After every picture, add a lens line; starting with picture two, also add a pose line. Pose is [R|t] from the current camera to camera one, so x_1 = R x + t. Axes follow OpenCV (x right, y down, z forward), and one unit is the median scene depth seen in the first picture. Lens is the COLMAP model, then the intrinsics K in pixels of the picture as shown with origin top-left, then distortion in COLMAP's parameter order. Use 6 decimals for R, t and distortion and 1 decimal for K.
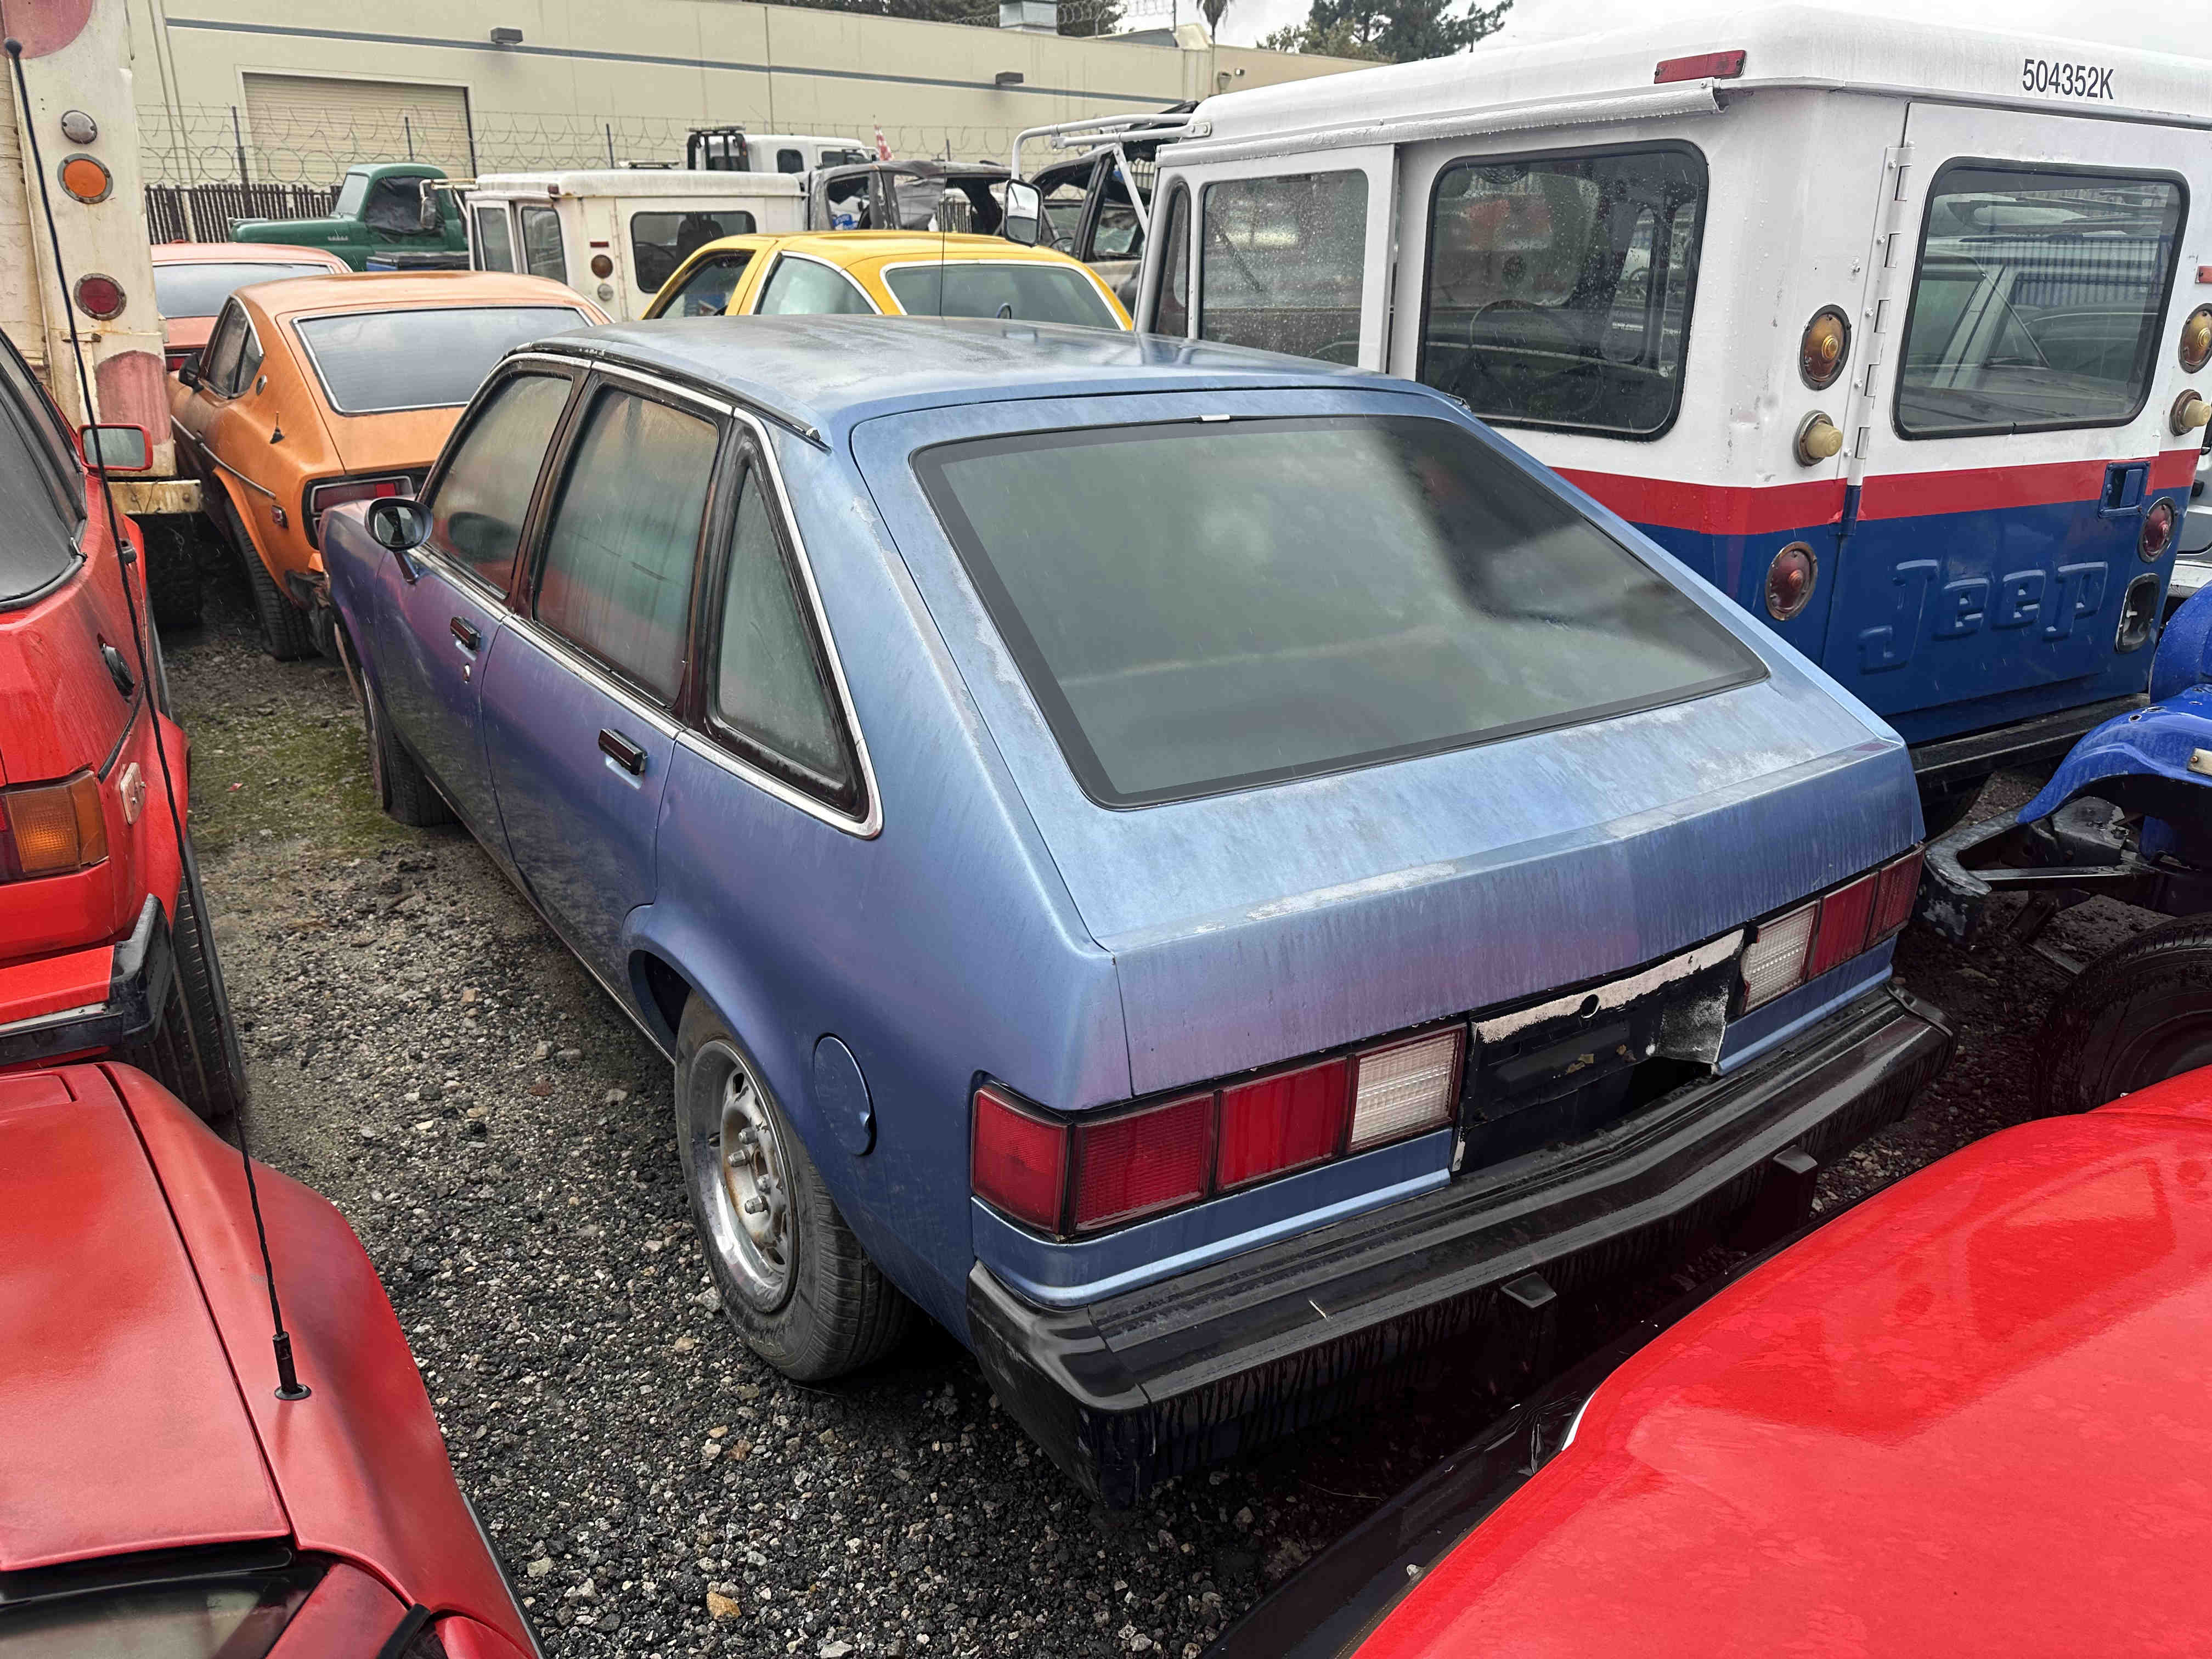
lens RADIAL K [[1642.8, 0, 1106.0], [0, 1642.8, 829.5], [0, 0, 1]] dist [0.086537, -0.092433]
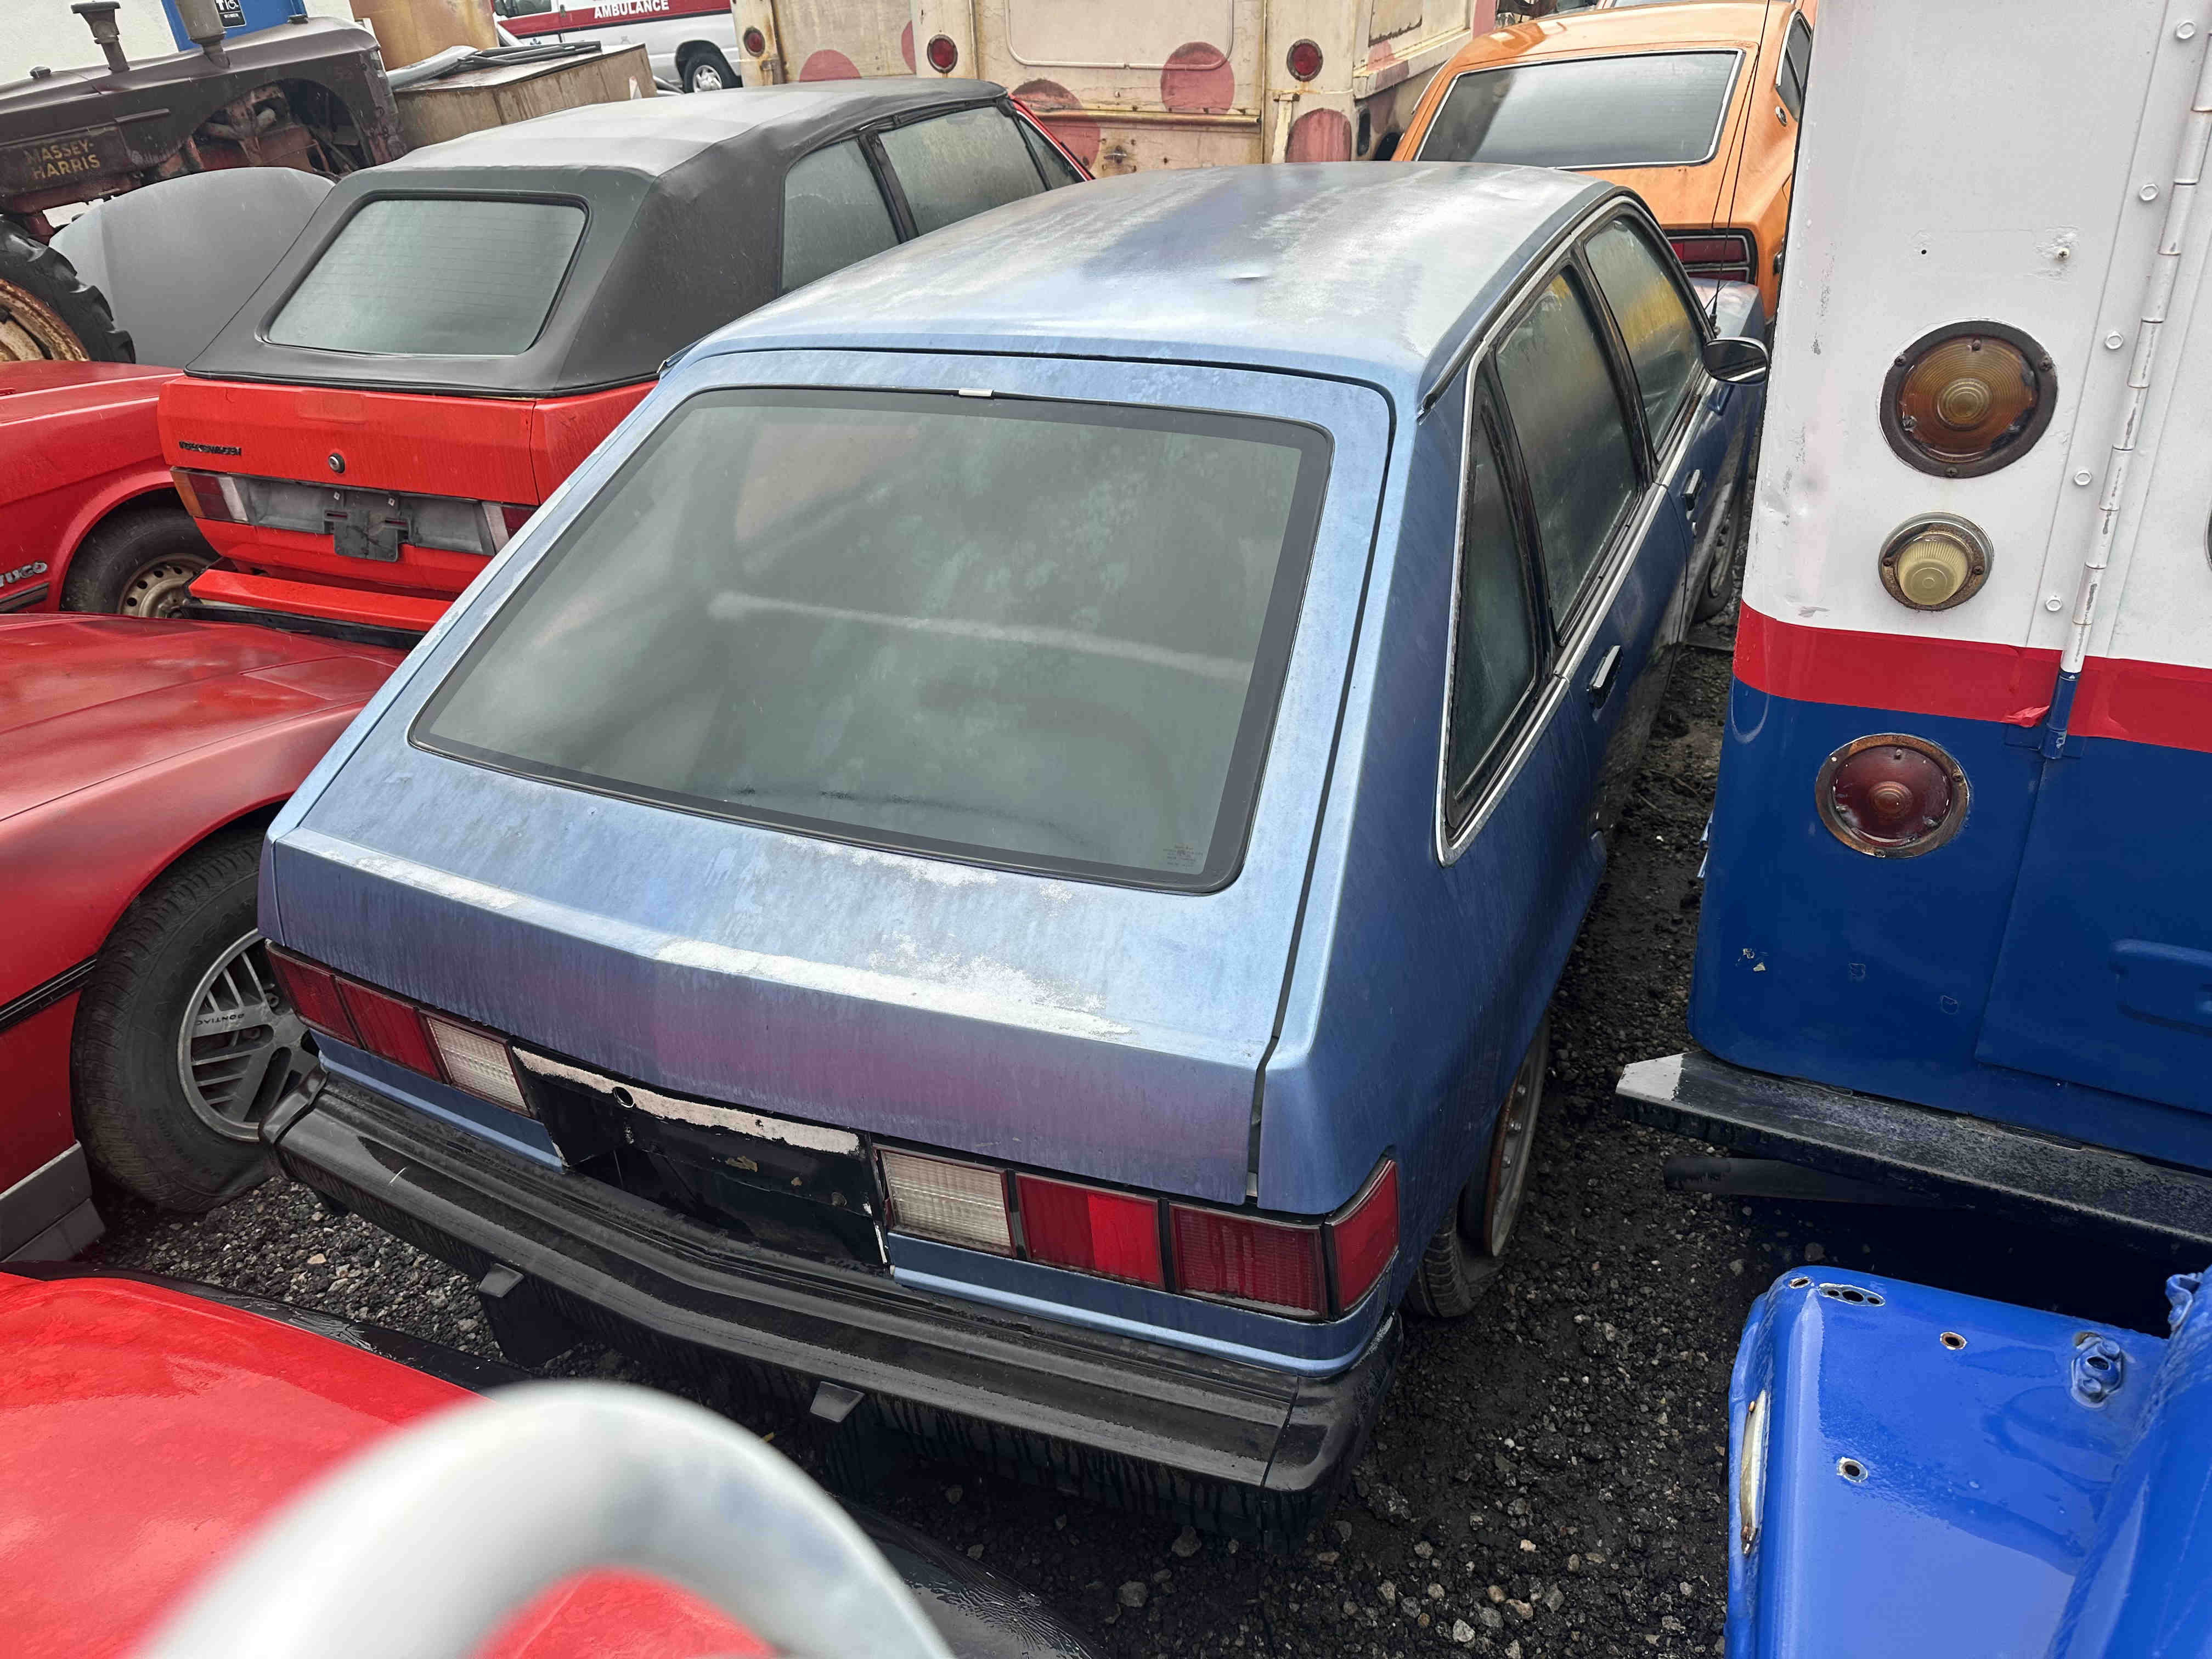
lens RADIAL K [[1642.8, 0, 1106.0], [0, 1642.8, 829.5], [0, 0, 1]] dist [0.086537, -0.092433]
pose [[0.458132, 0.378154, -0.804434, 0.789792], [-0.195902, 0.925696, 0.323589, -0.284457], [0.867028, 0.009344, 0.498172, 0.513381]]
